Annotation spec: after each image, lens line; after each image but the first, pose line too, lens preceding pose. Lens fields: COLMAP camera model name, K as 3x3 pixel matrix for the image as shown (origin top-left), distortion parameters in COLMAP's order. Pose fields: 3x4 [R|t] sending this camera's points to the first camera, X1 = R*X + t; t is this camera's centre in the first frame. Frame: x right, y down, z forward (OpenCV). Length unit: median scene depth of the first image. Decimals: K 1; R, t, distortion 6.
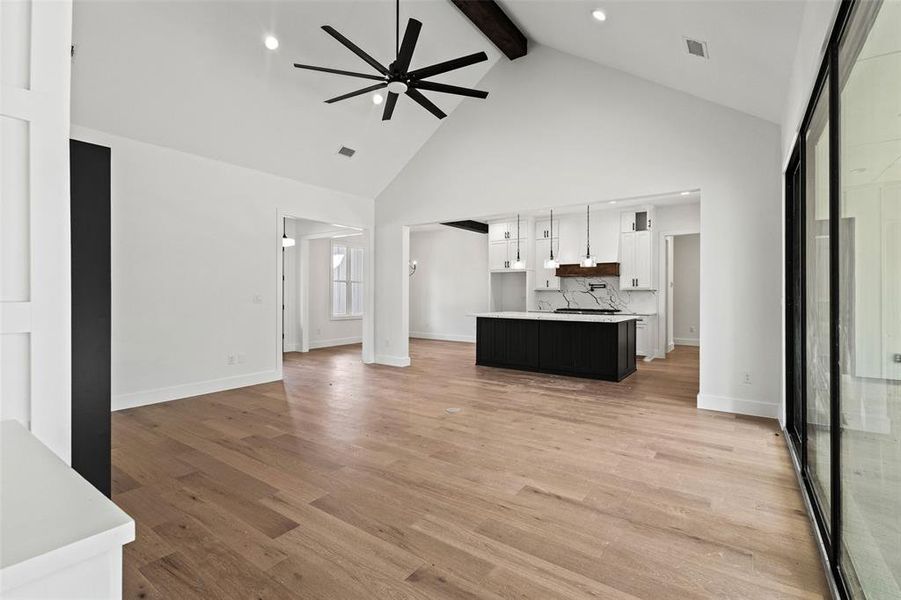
lens RADIAL K [[412.6, 0, 450.5], [0, 412.6, 300.0], [0, 0, 1]] dist [0.004097, 0.000525]
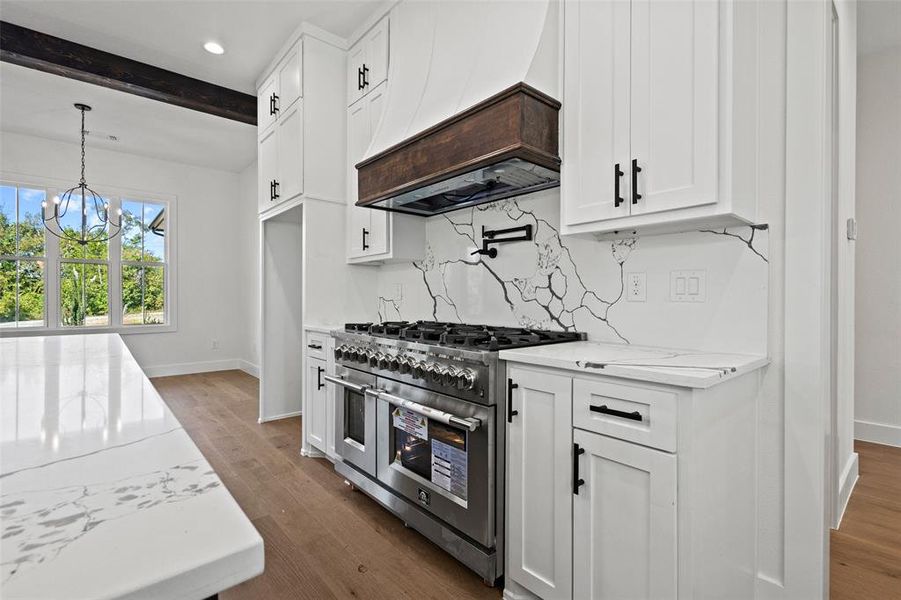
lens RADIAL K [[412.6, 0, 450.5], [0, 412.6, 300.0], [0, 0, 1]] dist [0.004097, 0.000525]
pose [[0.972373, -0.000136, -0.233433, 0.387761], [-0.002337, 0.999944, -0.010318, 0.008767], [0.233422, 0.010578, 0.972318, 0.758116]]
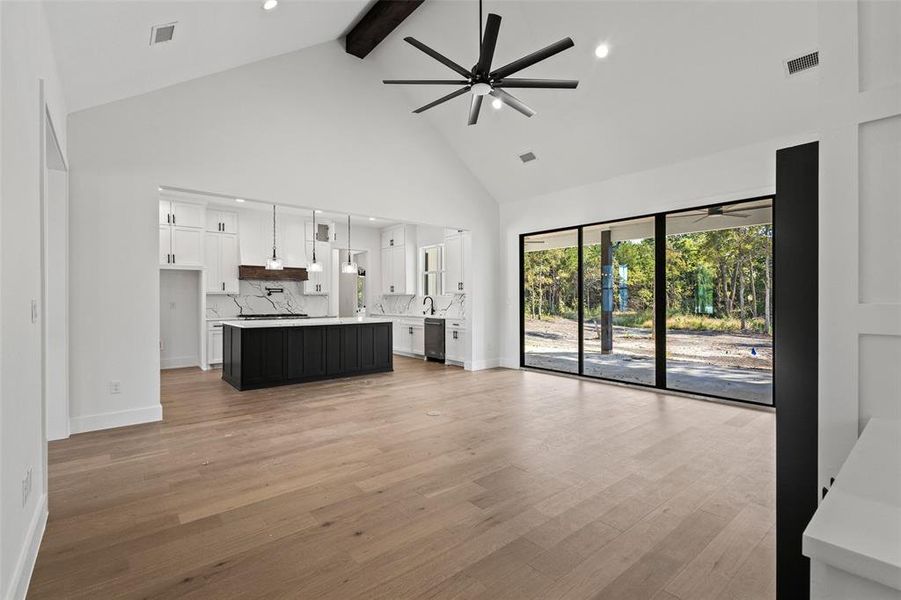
lens RADIAL K [[412.6, 0, 450.5], [0, 412.6, 300.0], [0, 0, 1]] dist [0.004097, 0.000525]
pose [[0.254315, -0.003610, 0.967115, -0.485138], [0.017277, 0.999850, -0.000811, -0.003117], [-0.966967, 0.016915, 0.254339, 0.359472]]
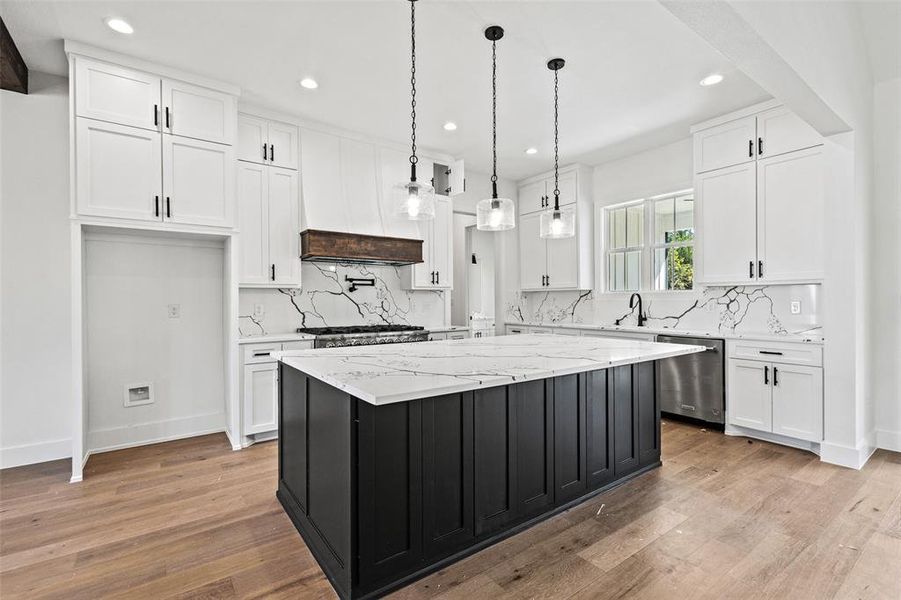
lens RADIAL K [[412.6, 0, 450.5], [0, 412.6, 300.0], [0, 0, 1]] dist [0.004097, 0.000525]
pose [[0.315994, -0.004238, 0.948752, -0.110752], [0.019630, 0.999805, -0.002072, -0.007462], [-0.948558, 0.019279, 0.316015, 0.735999]]
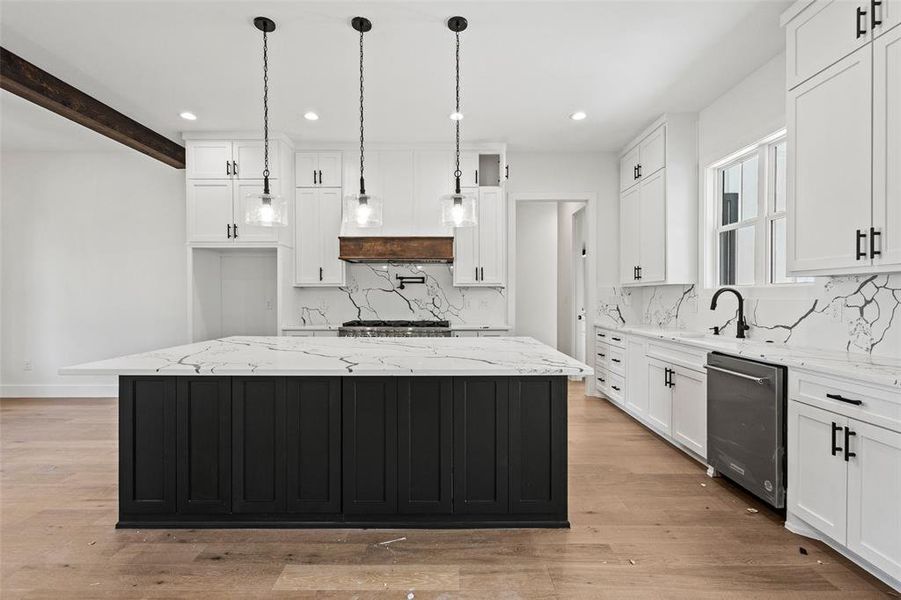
lens RADIAL K [[409.9, 0, 450.5], [0, 409.9, 300.0], [0, 0, 1]] dist [0.003907, 0.000222]
pose [[0.814844, -0.008159, 0.579623, 0.073871], [0.011172, 0.999936, -0.001630, -0.004612], [-0.579573, 0.007804, 0.814883, 0.516104]]
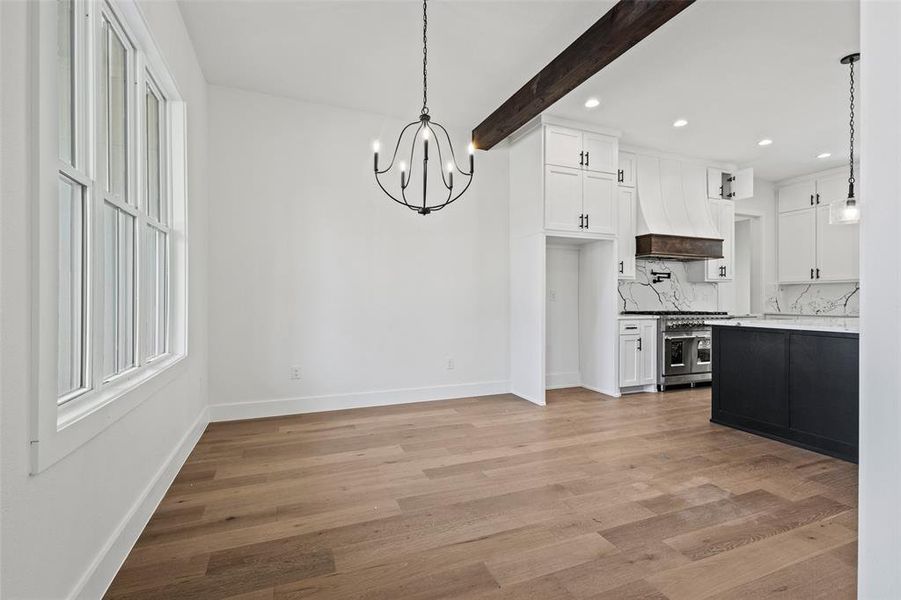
lens RADIAL K [[409.9, 0, 450.5], [0, 409.9, 300.0], [0, 0, 1]] dist [0.003907, 0.000222]
pose [[0.536715, -0.002260, 0.843761, -0.365605], [0.012017, 0.999915, -0.004966, 0.004274], [-0.843678, 0.012804, 0.536697, 0.949165]]
